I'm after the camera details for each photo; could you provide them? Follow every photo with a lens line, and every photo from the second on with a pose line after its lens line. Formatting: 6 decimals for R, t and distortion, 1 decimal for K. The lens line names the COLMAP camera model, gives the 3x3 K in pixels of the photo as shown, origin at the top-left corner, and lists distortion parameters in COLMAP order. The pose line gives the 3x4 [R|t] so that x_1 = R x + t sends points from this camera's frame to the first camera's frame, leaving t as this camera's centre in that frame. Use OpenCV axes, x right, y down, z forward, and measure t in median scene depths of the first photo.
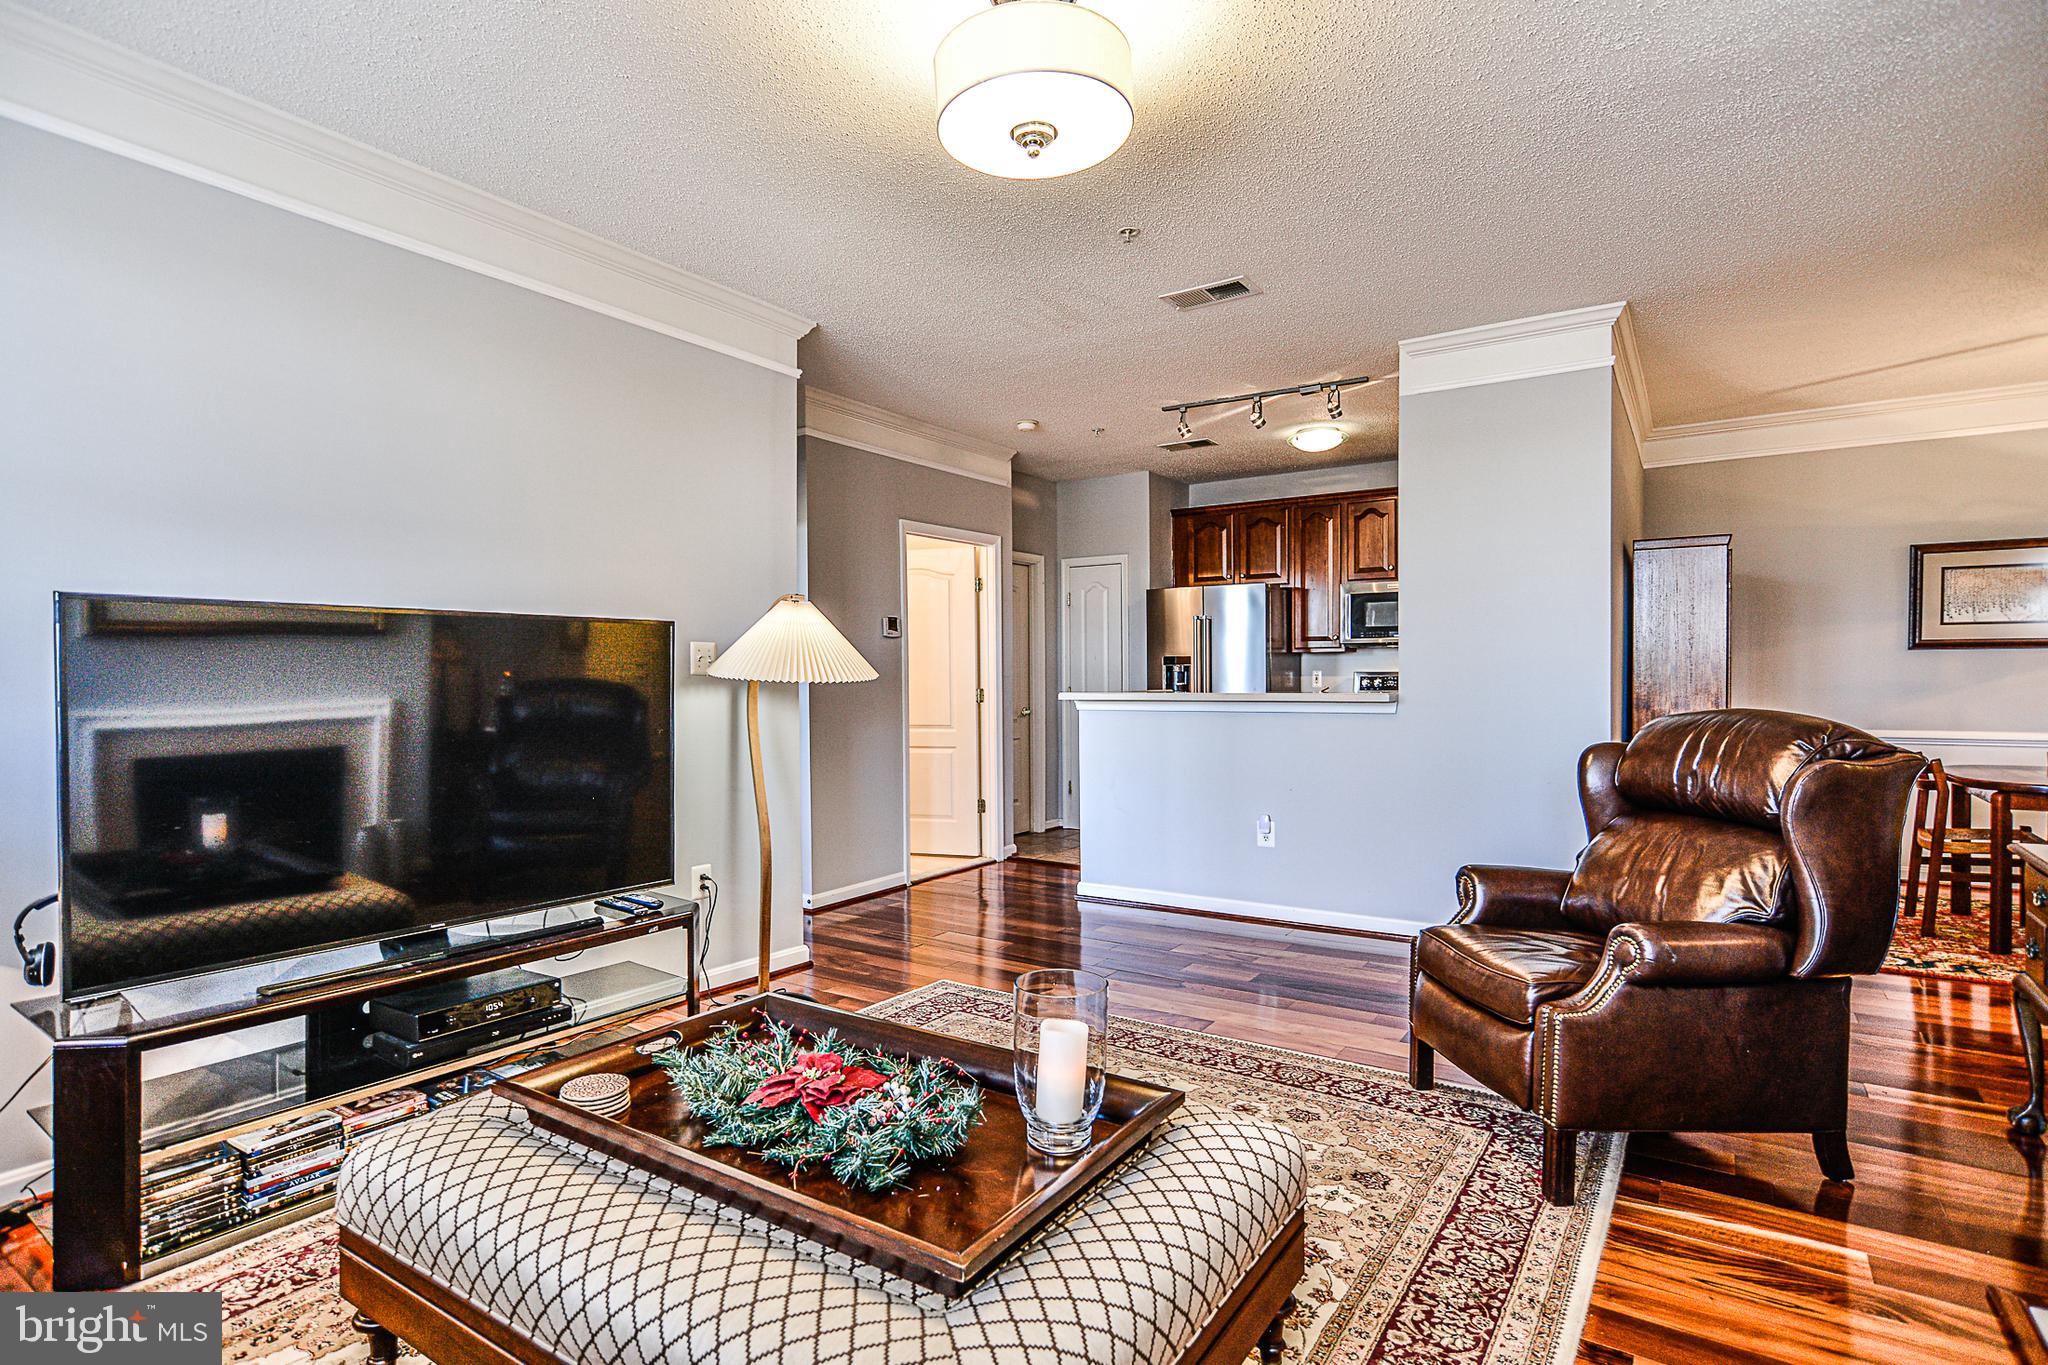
lens RADIAL K [[1031.7, 0, 1048.2], [0, 1031.7, 682.0], [0, 0, 1]] dist [-0.001898, 0.000728]
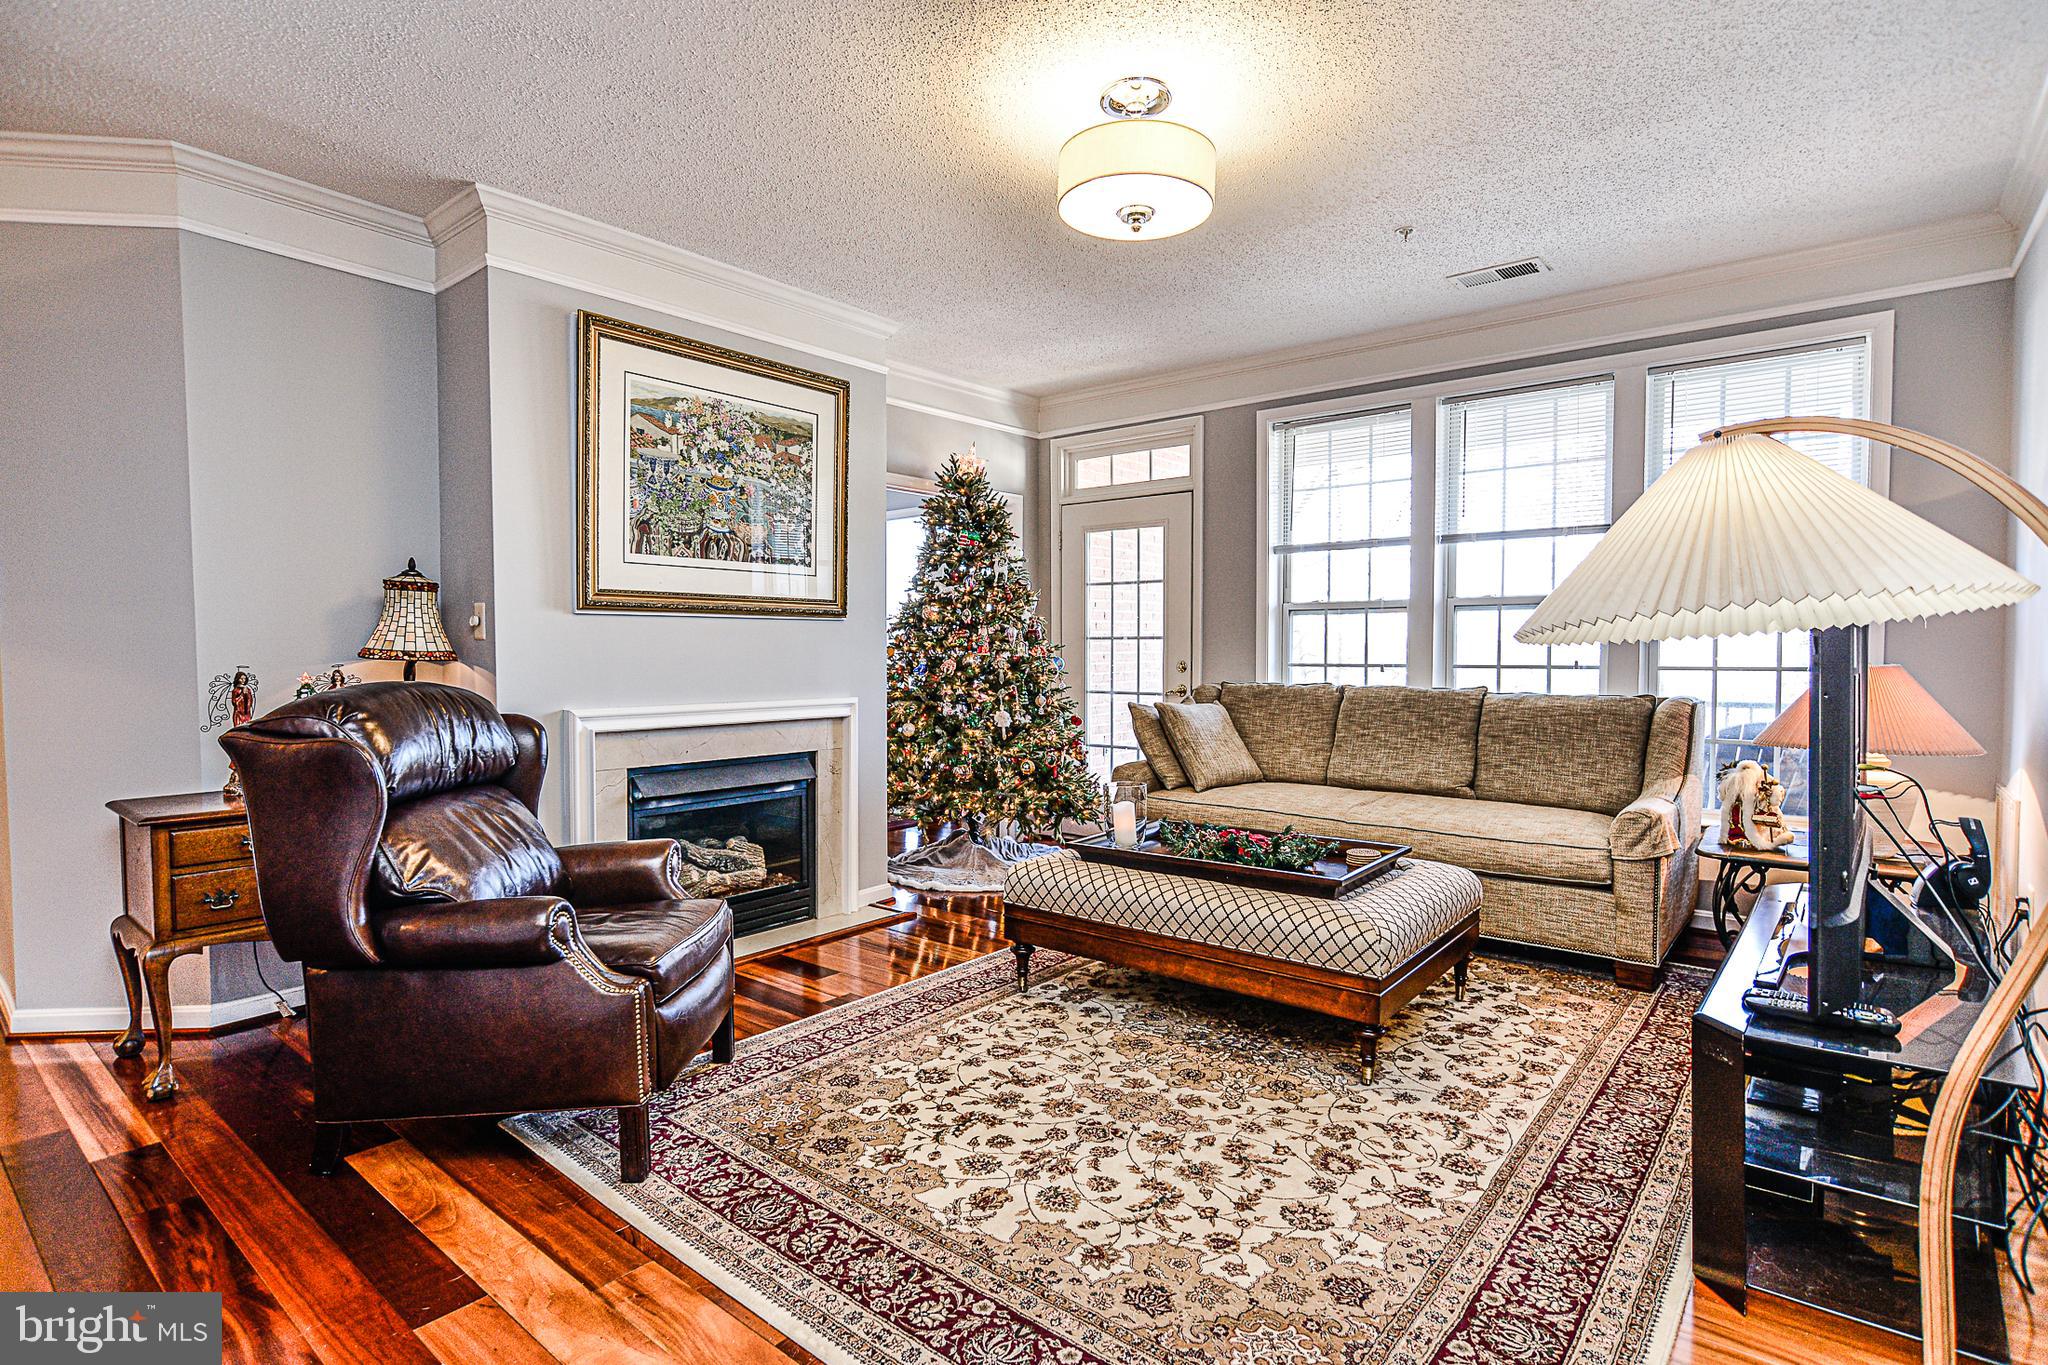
lens RADIAL K [[1012.2, 0, 1024.1], [0, 1012.2, 688.9], [0, 0, 1]] dist [-0.026670, 0.020758]
pose [[-0.992711, 0.003895, 0.120453, -0.014754], [0.008879, 0.999125, 0.040869, -0.000226], [-0.120189, 0.041640, -0.991877, 1.347279]]
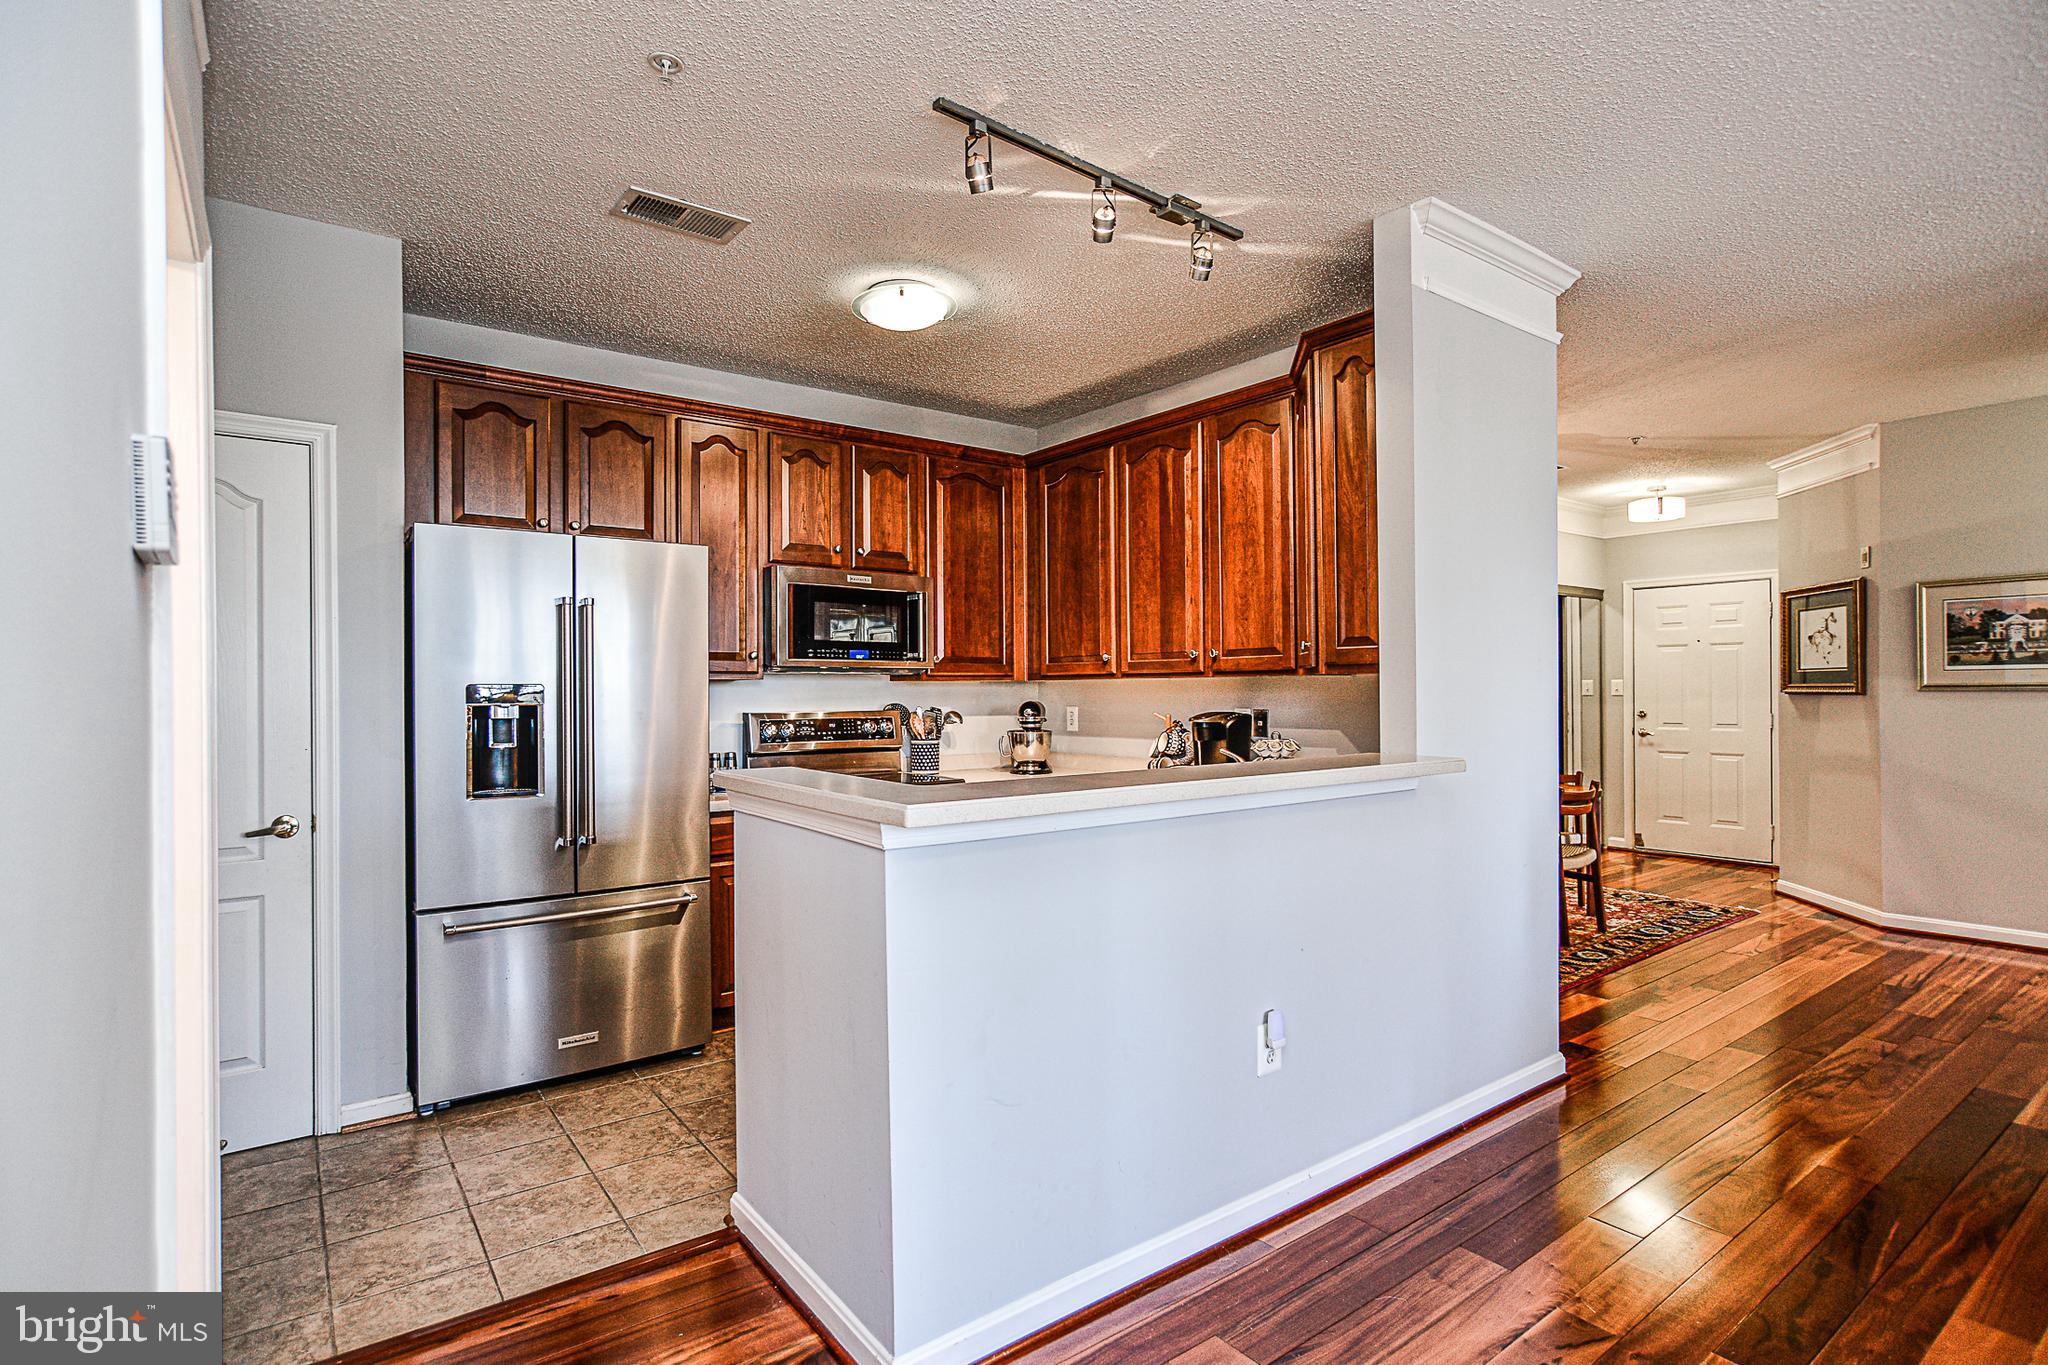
lens RADIAL K [[1012.2, 0, 1024.1], [0, 1012.2, 688.9], [0, 0, 1]] dist [-0.026670, 0.020758]
pose [[0.353333, 0.005812, 0.935480, -0.391974], [0.009677, 0.999904, -0.009868, -0.033382], [-0.935448, 0.012539, 0.353243, 1.260388]]
